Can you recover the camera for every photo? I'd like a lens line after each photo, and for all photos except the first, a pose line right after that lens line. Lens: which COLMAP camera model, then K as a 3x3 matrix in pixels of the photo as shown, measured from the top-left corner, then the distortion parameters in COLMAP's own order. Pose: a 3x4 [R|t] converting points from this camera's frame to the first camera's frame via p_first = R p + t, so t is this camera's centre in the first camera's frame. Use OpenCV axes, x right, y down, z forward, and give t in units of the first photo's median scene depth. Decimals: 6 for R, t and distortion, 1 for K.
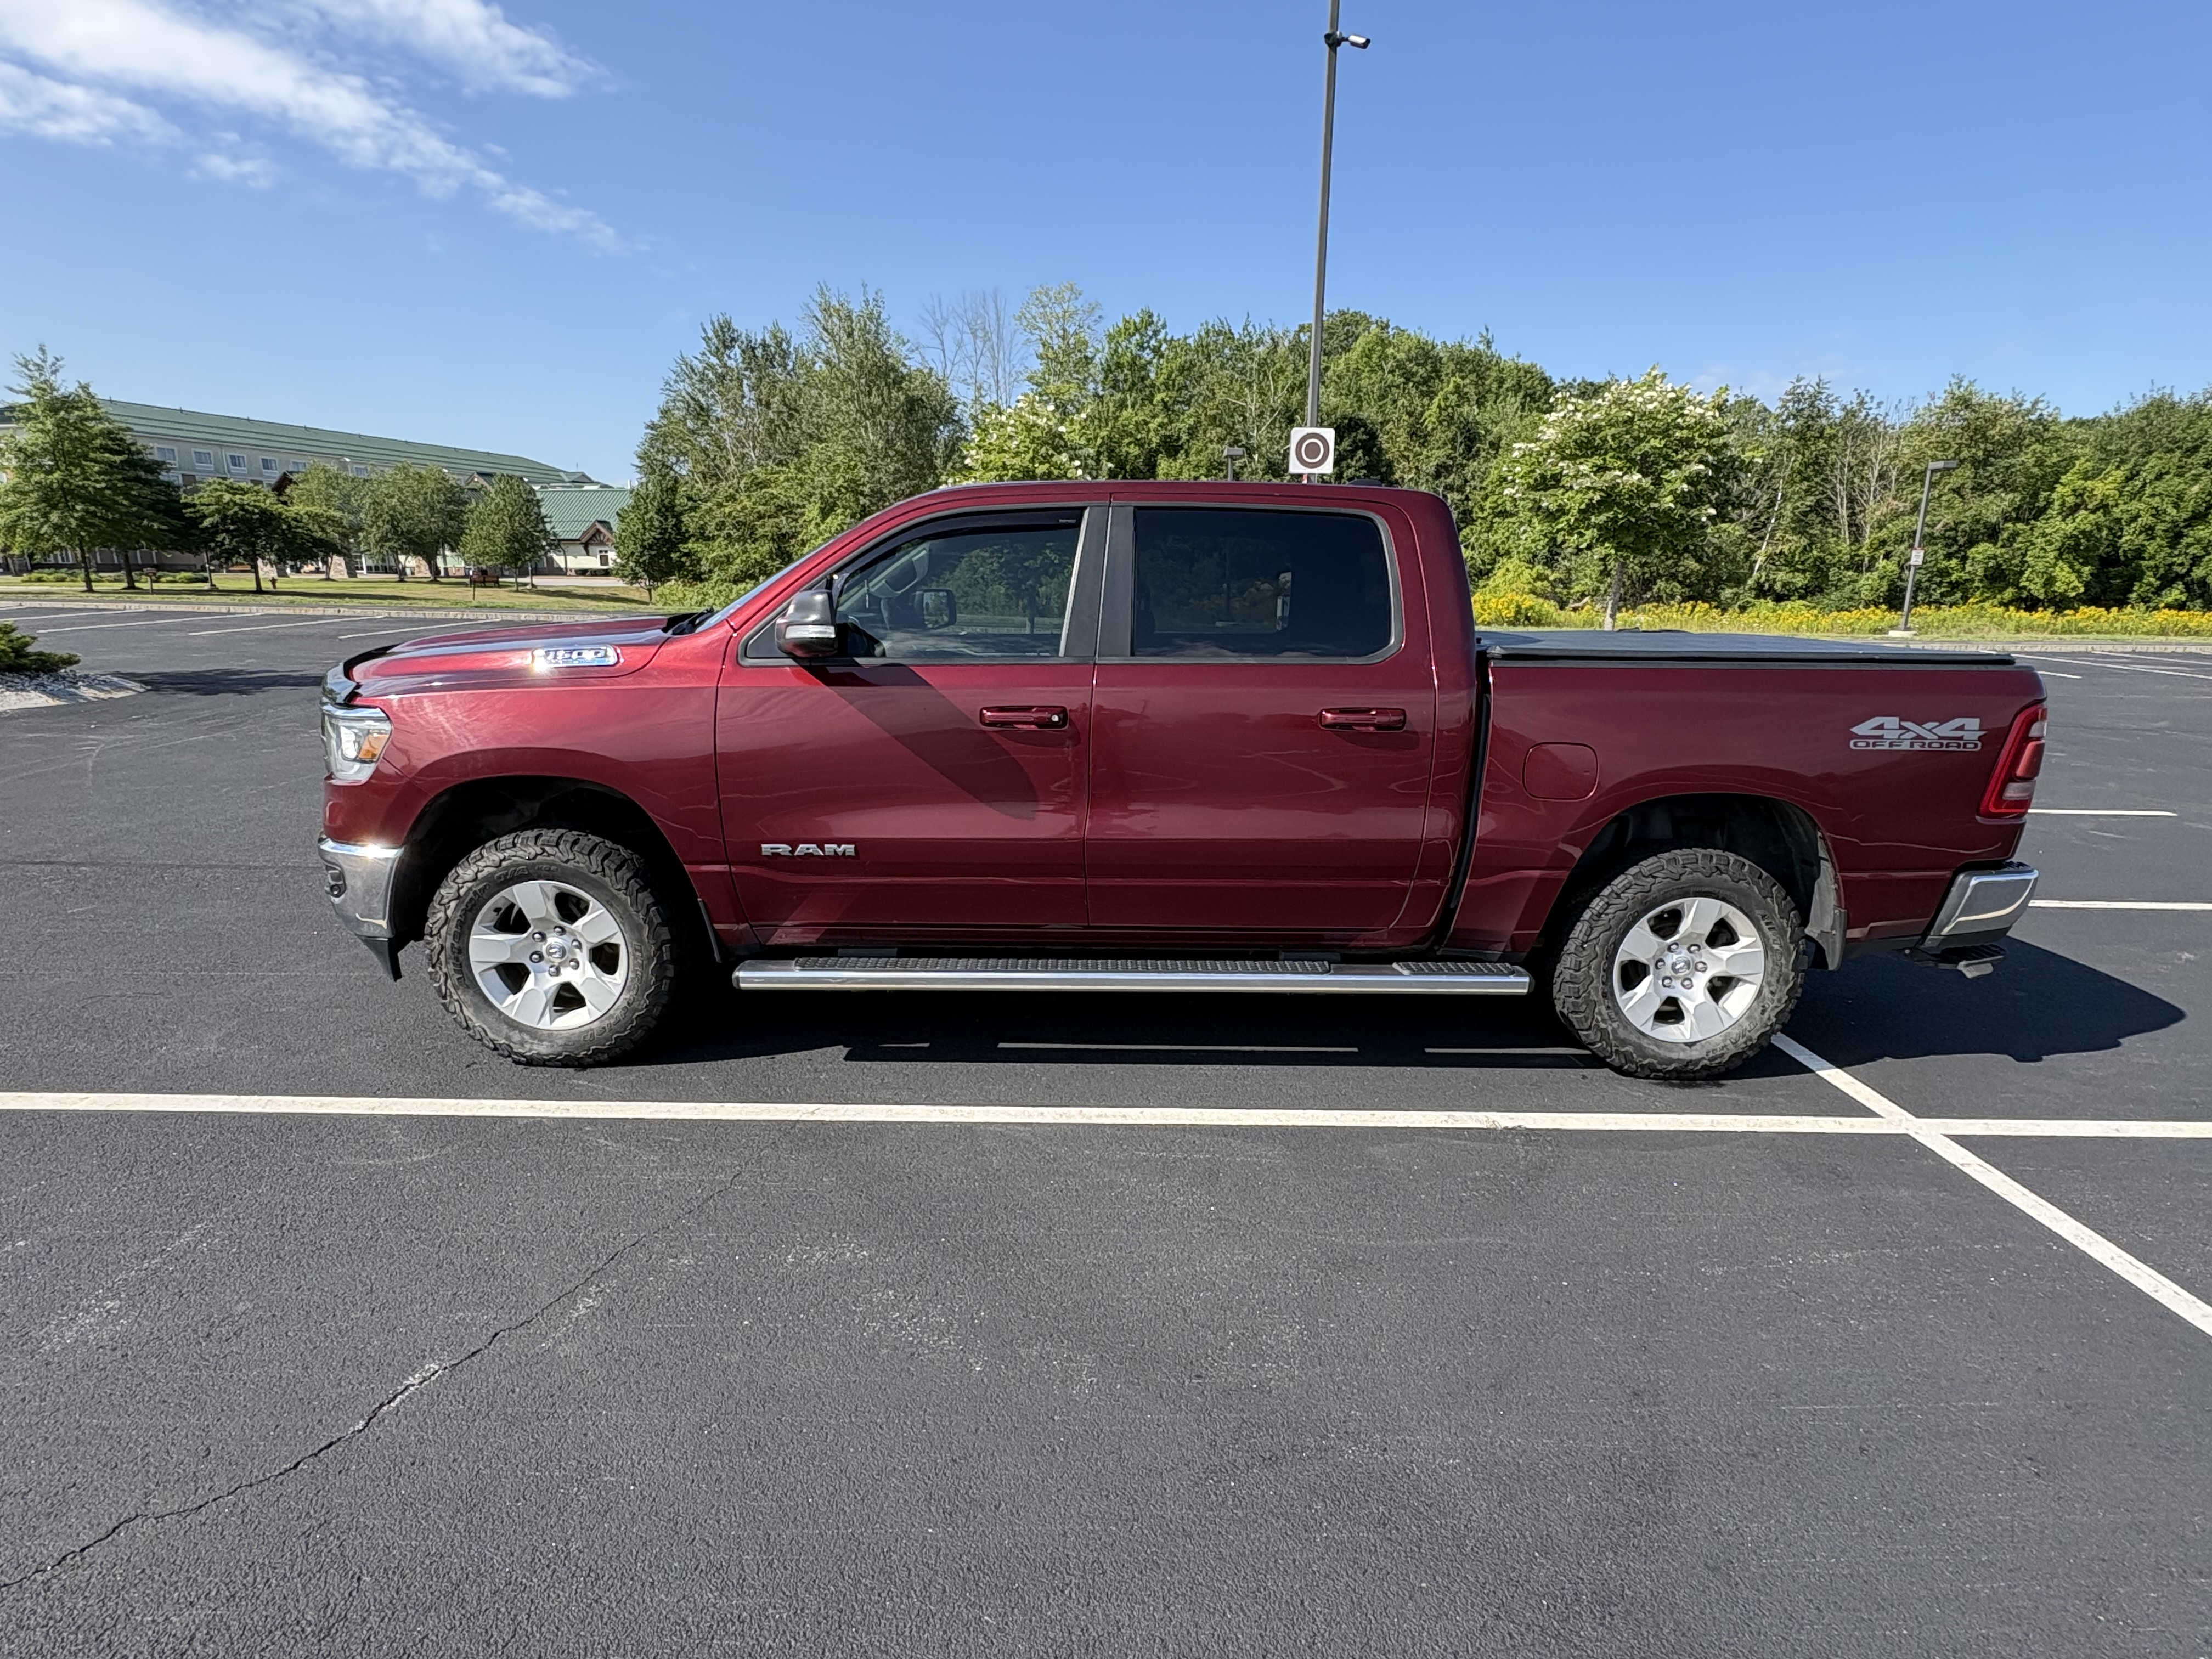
lens RADIAL K [[1152.0, 0, 1112.0], [0, 1152.0, 826.4], [0, 0, 1]] dist [0.002076, -0.000560]
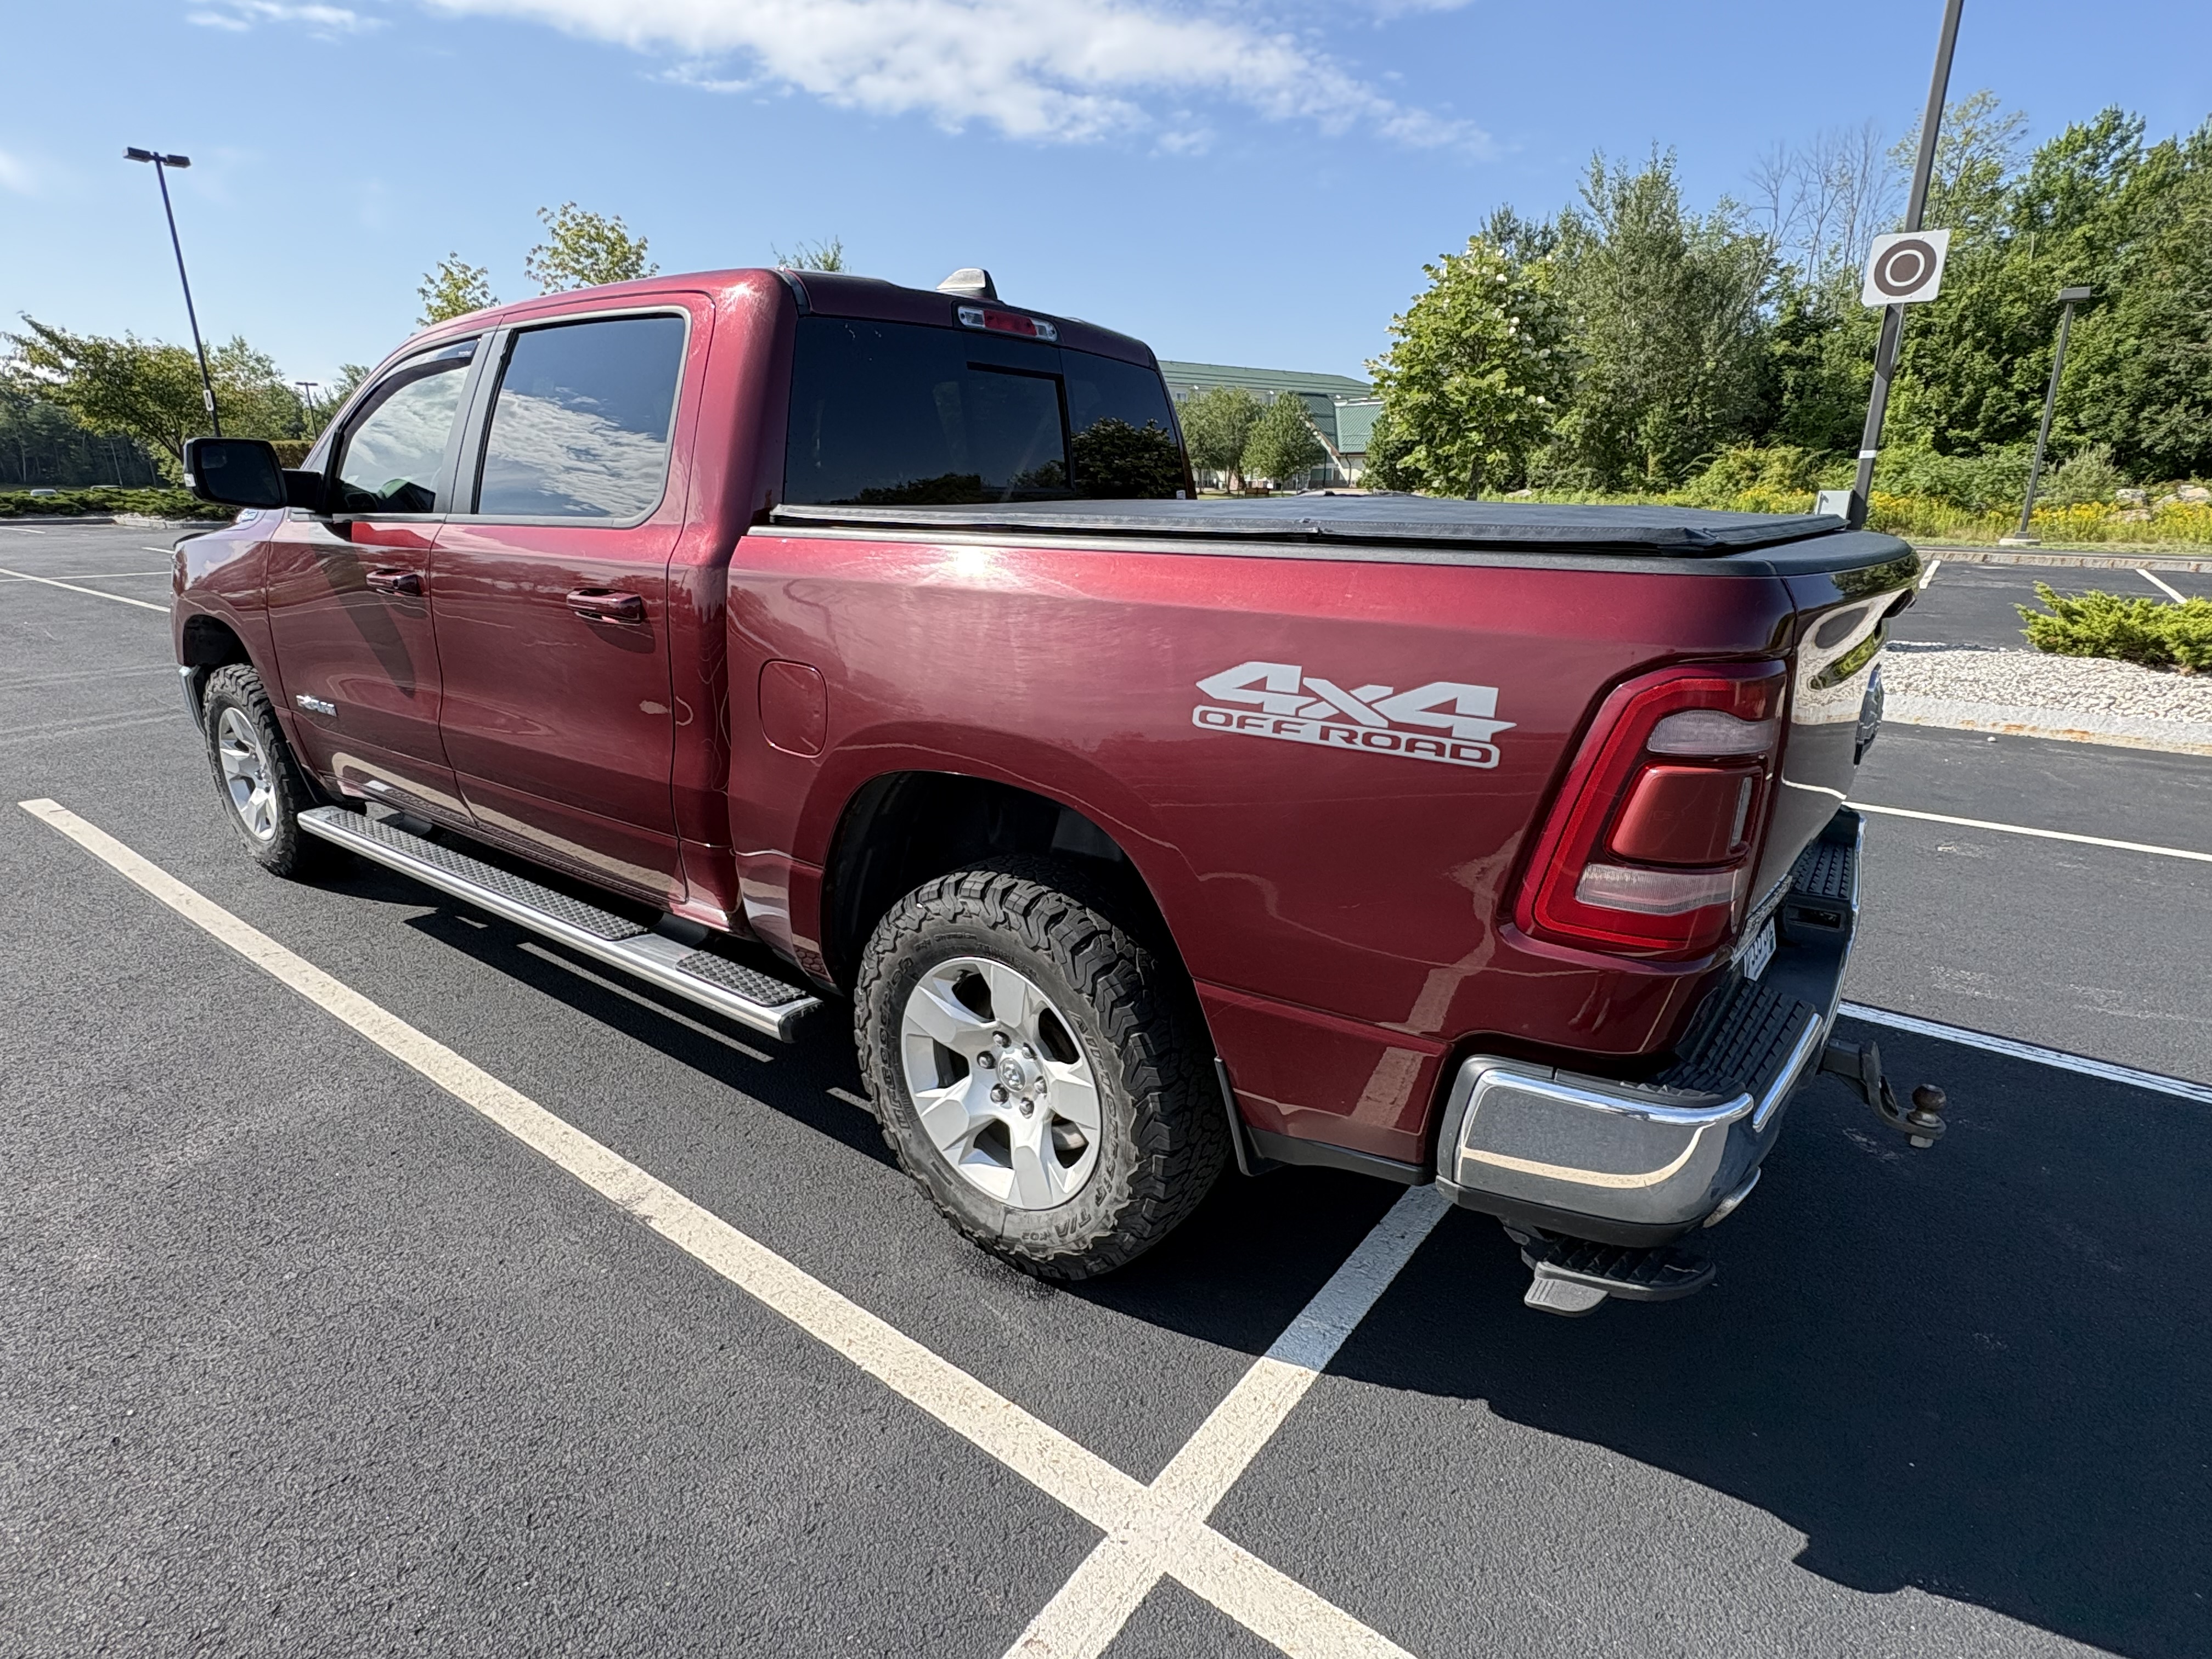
lens RADIAL K [[1152.0, 0, 1113.1], [0, 1152.0, 827.0], [0, 0, 1]] dist [0.002076, -0.000560]
pose [[0.784911, 0.168342, -0.596302, 0.057460], [-0.125765, 0.985637, 0.112710, -0.004787], [0.606711, -0.013473, 0.794809, 0.038670]]
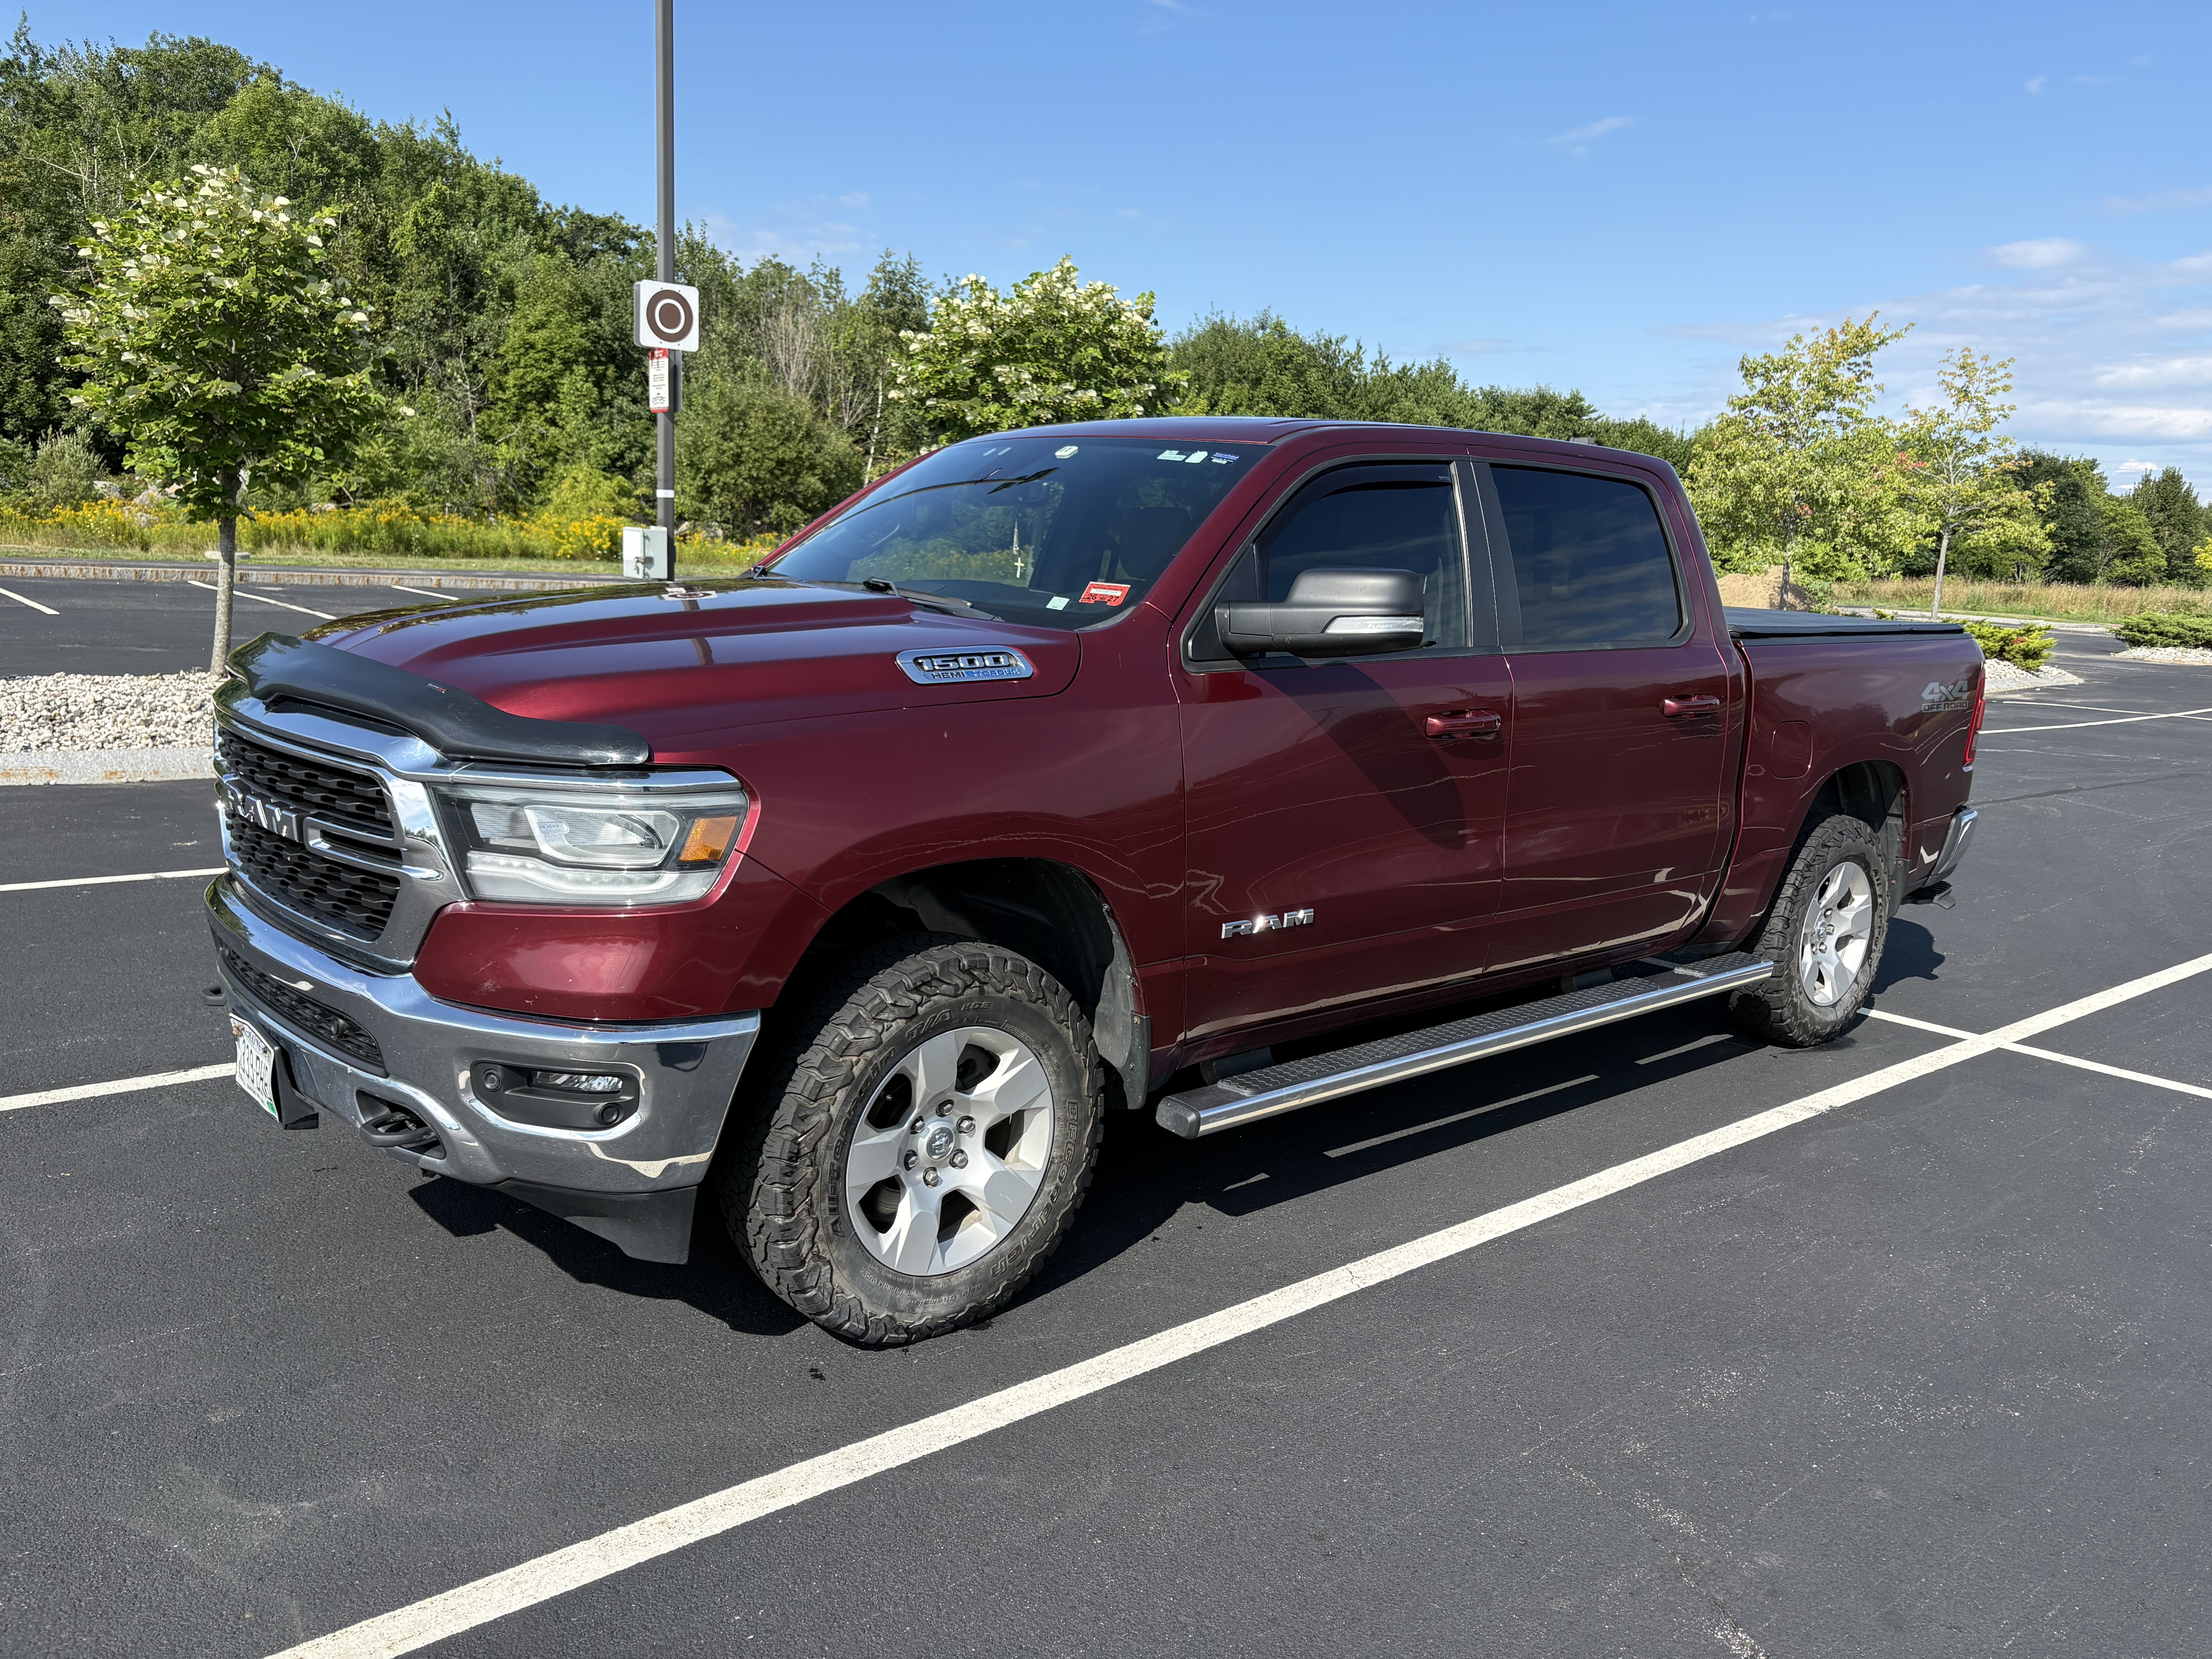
lens RADIAL K [[1688.5, 0, 1111.7], [0, 1688.5, 826.2], [0, 0, 1]] dist [0.035112, -0.005792]
pose [[0.765028, -0.092373, 0.637338, -0.063248], [0.101380, 0.994594, 0.022460, -0.004616], [-0.635967, 0.047430, 0.770257, 0.015653]]
